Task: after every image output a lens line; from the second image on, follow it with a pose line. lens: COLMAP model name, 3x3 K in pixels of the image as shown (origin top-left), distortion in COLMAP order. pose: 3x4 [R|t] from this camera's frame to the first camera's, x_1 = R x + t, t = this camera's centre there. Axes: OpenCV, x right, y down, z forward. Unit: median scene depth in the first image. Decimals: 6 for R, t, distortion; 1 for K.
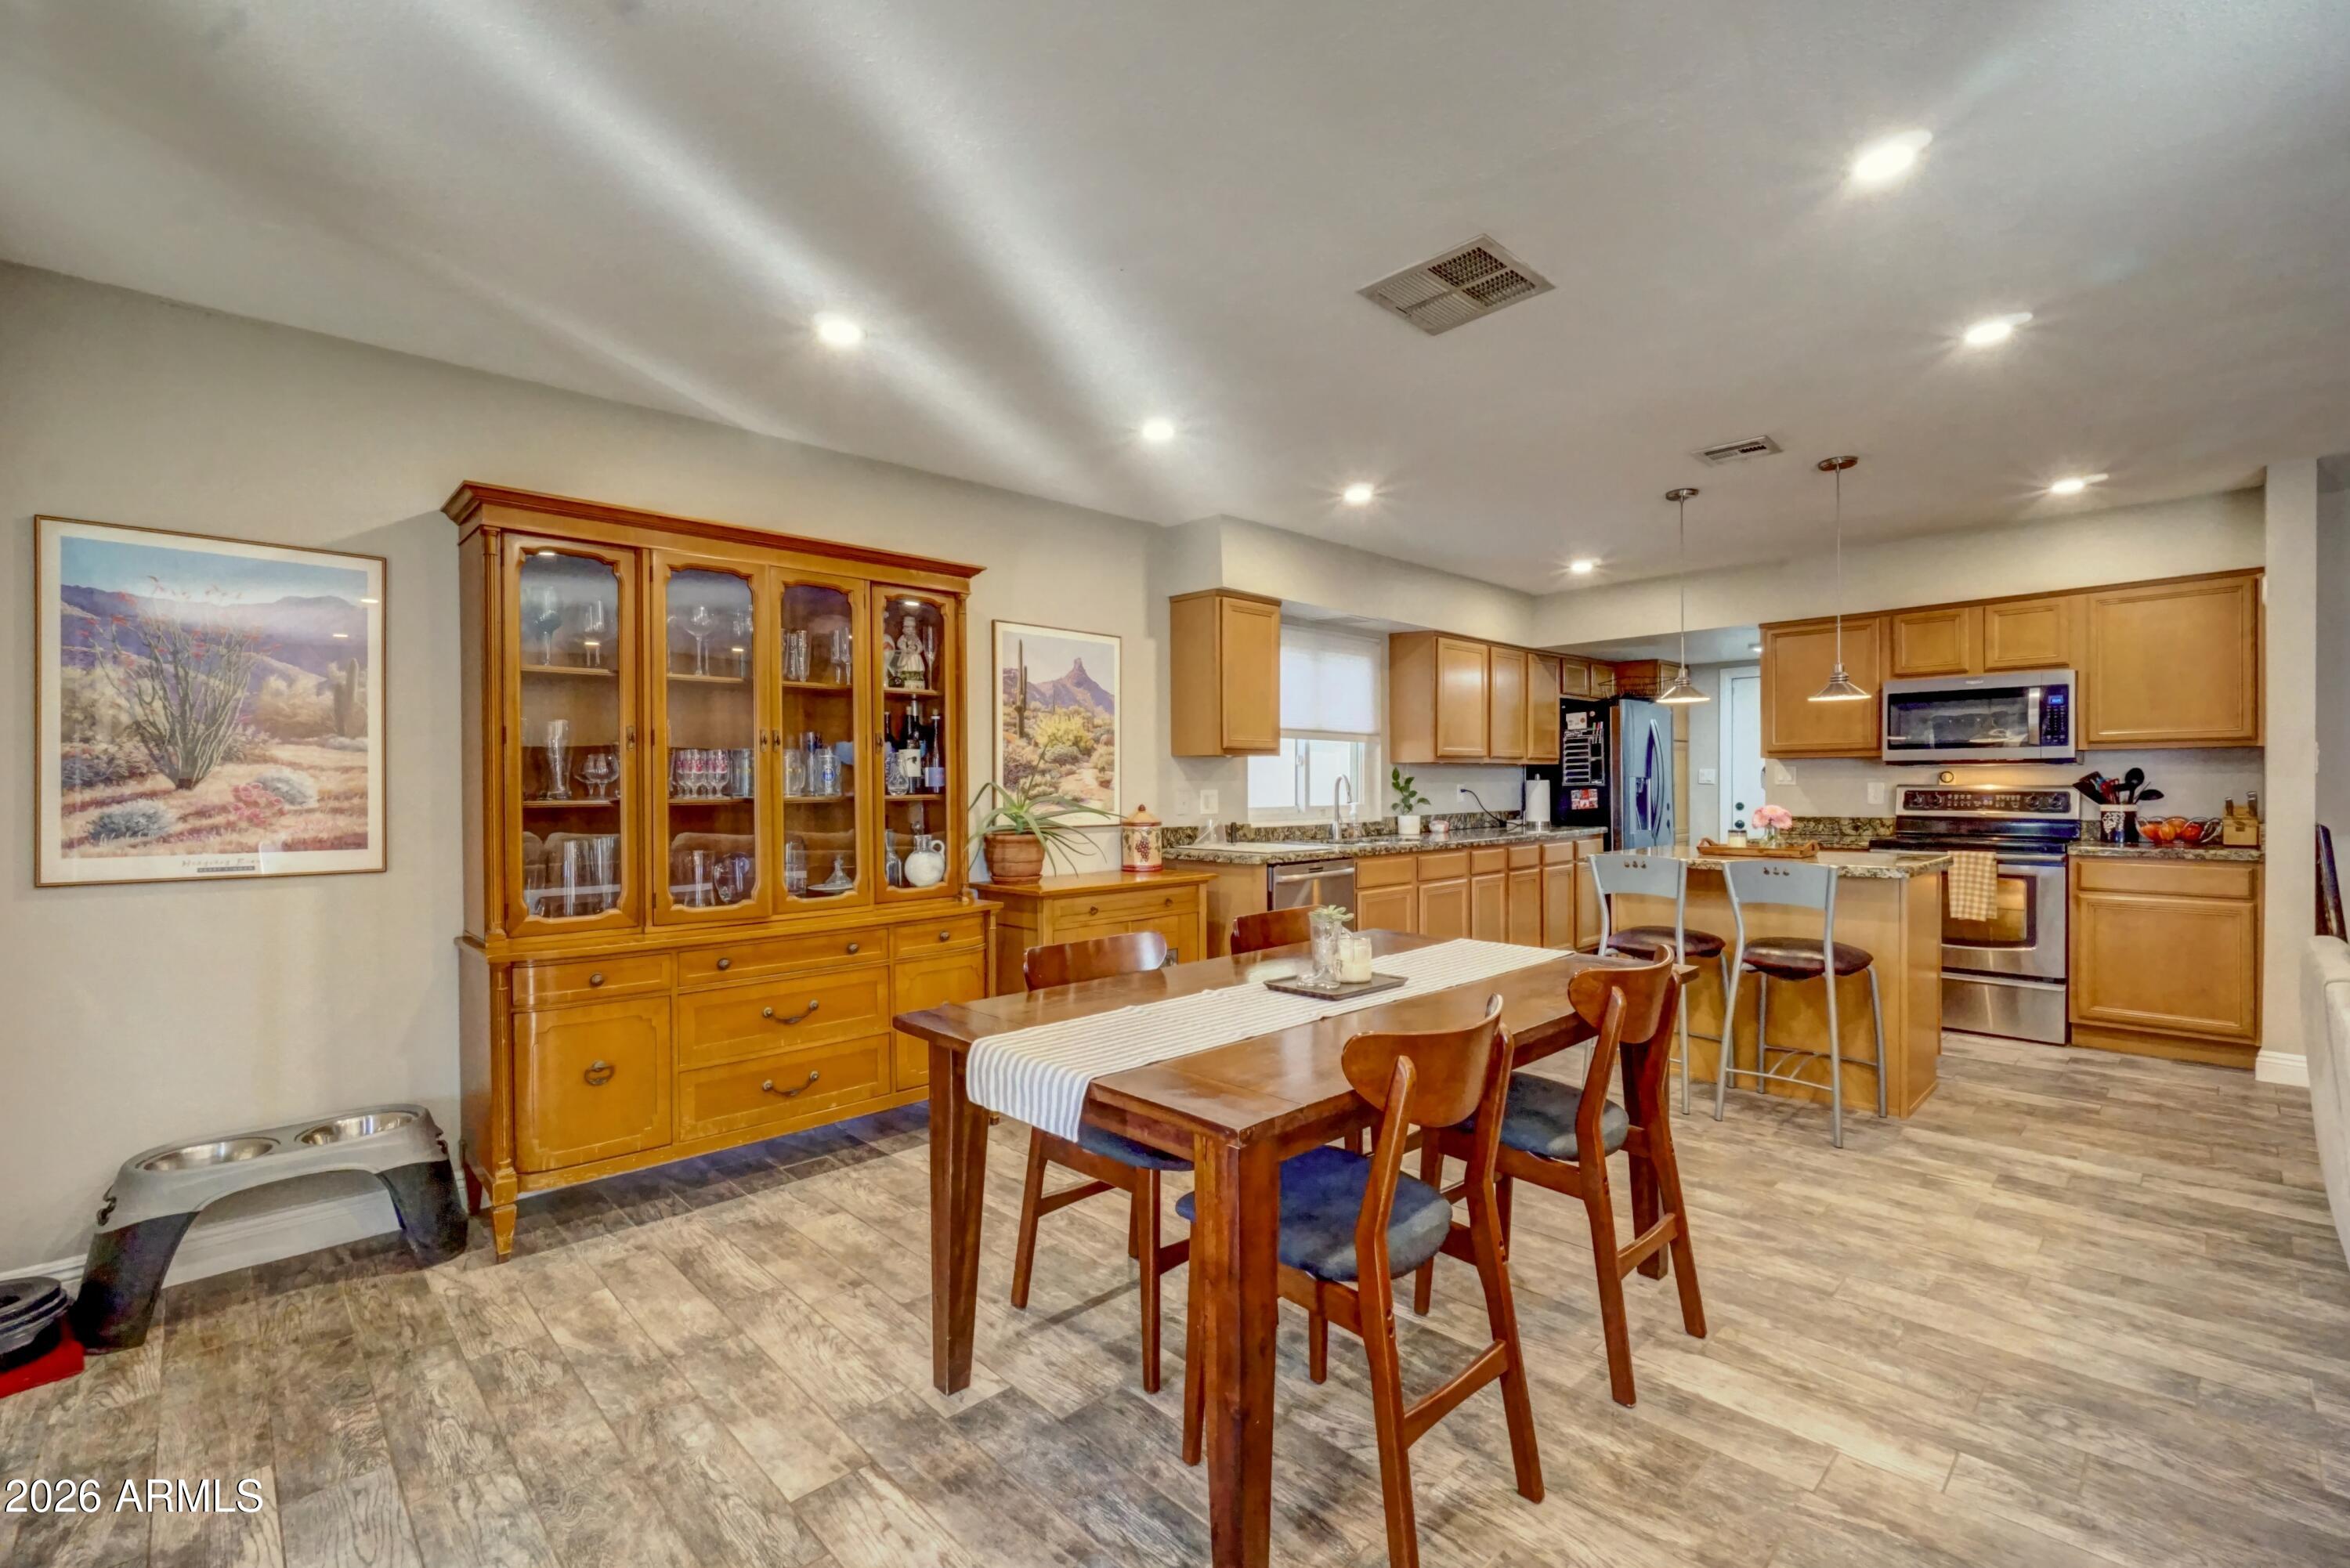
lens RADIAL K [[1020.1, 0, 1178.5], [0, 1020.1, 795.9], [0, 0, 1]] dist [-0.008919, 0.004130]
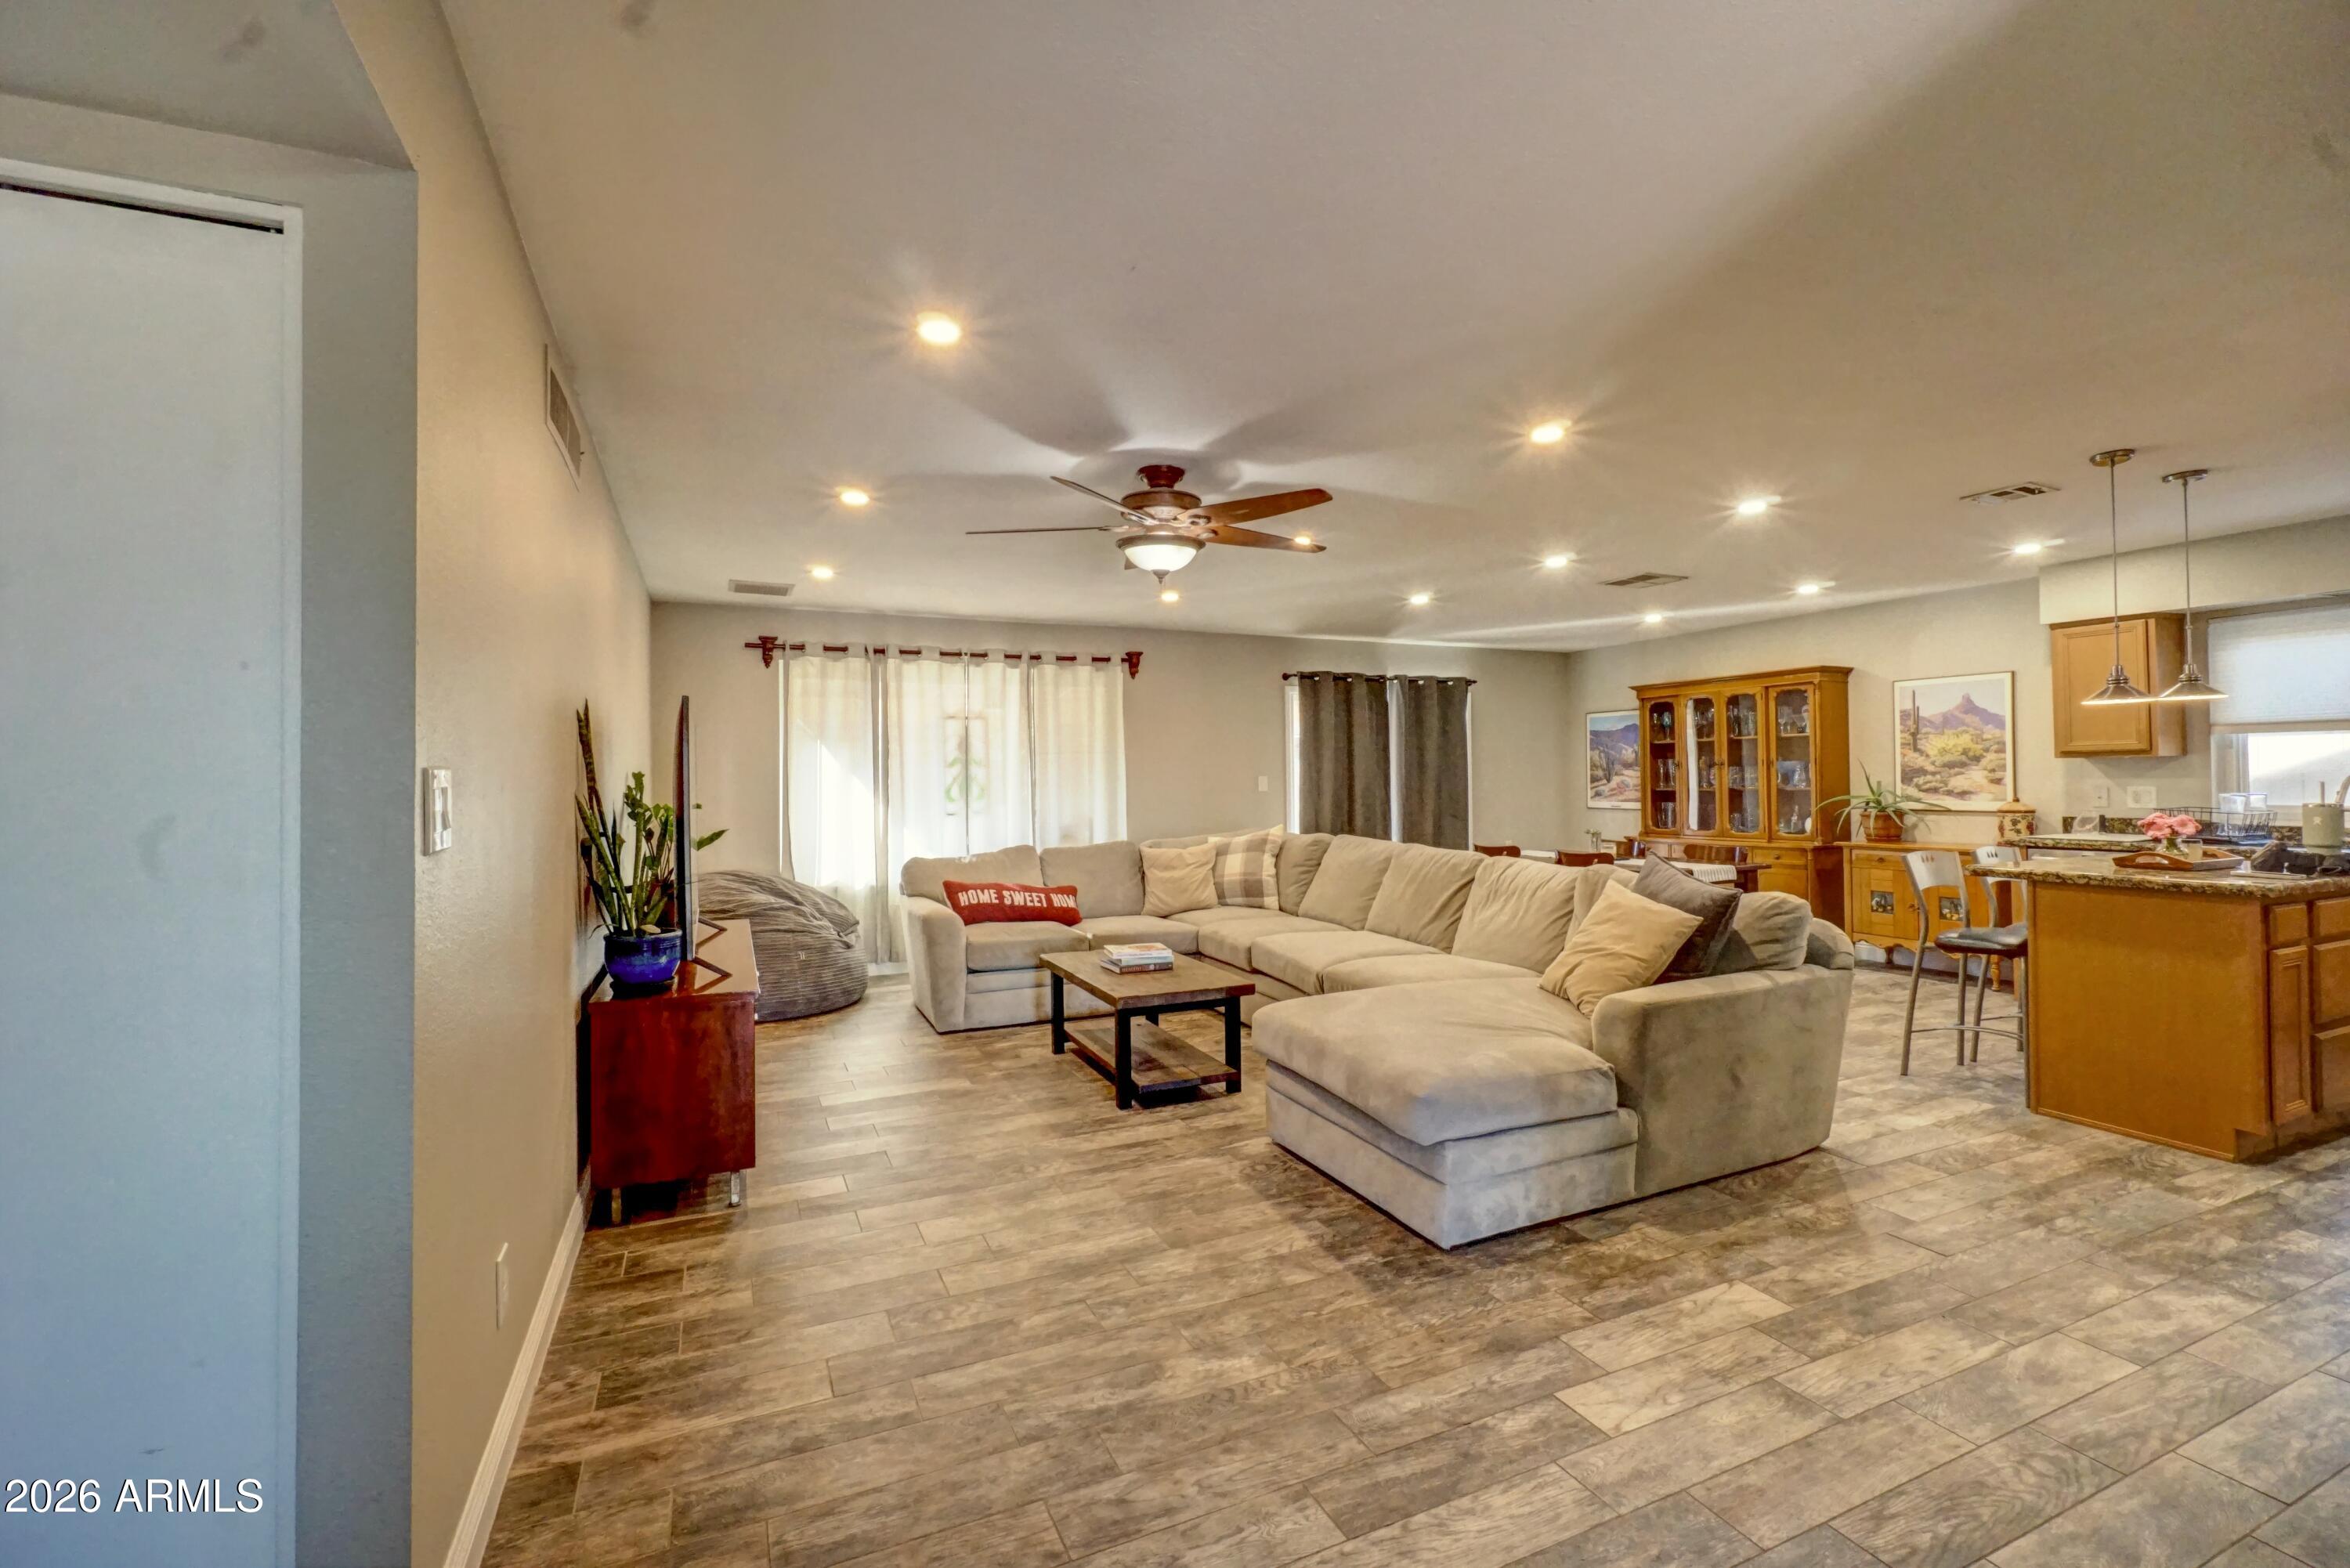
lens RADIAL K [[1008.6, 0, 1169.4], [0, 1008.6, 771.2], [0, 0, 1]] dist [-0.008493, 0.004104]
pose [[-0.340982, 0.000164, -0.940070, 1.532597], [0.003490, 0.999993, -0.001091, -0.026632], [0.940064, -0.003653, -0.340980, 0.401025]]
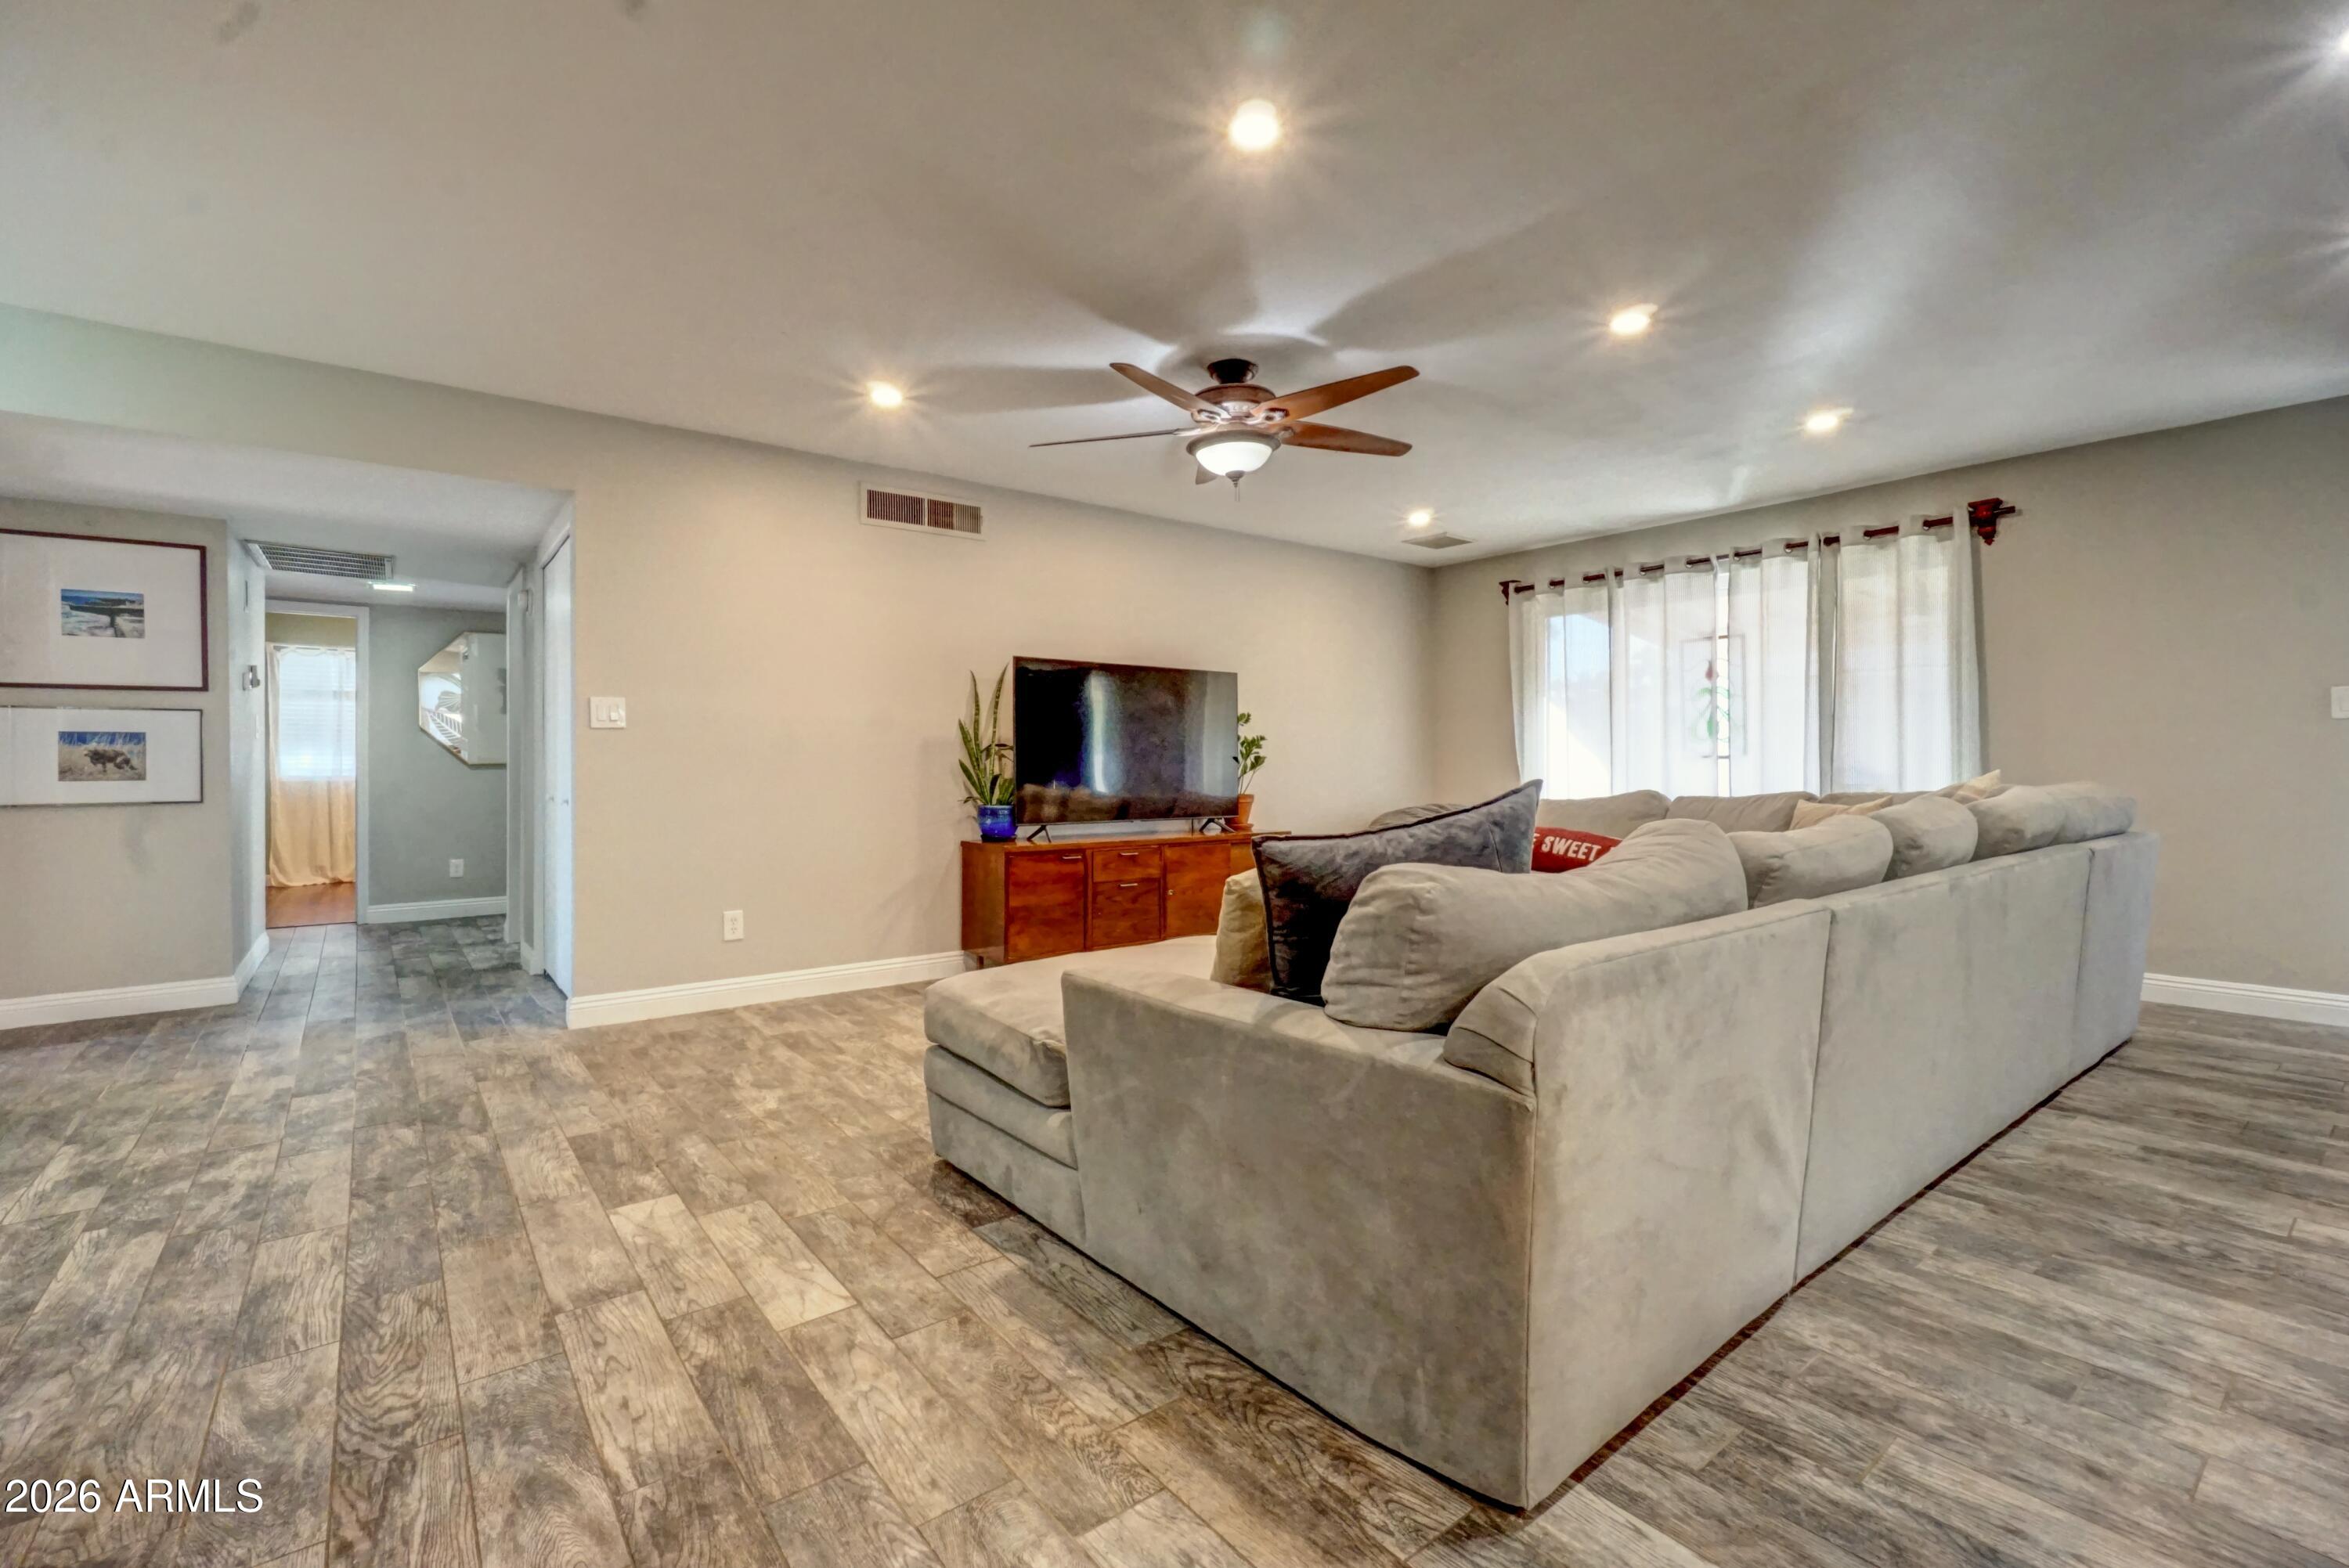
lens RADIAL K [[1008.1, 0, 1163.8], [0, 1008.1, 784.4], [0, 0, 1]] dist [-0.008493, 0.004104]
pose [[-0.994277, 0.011301, 0.106235, 0.754791], [0.014435, 0.999481, 0.028784, 0.024696], [-0.105855, 0.030153, -0.993924, 0.888673]]
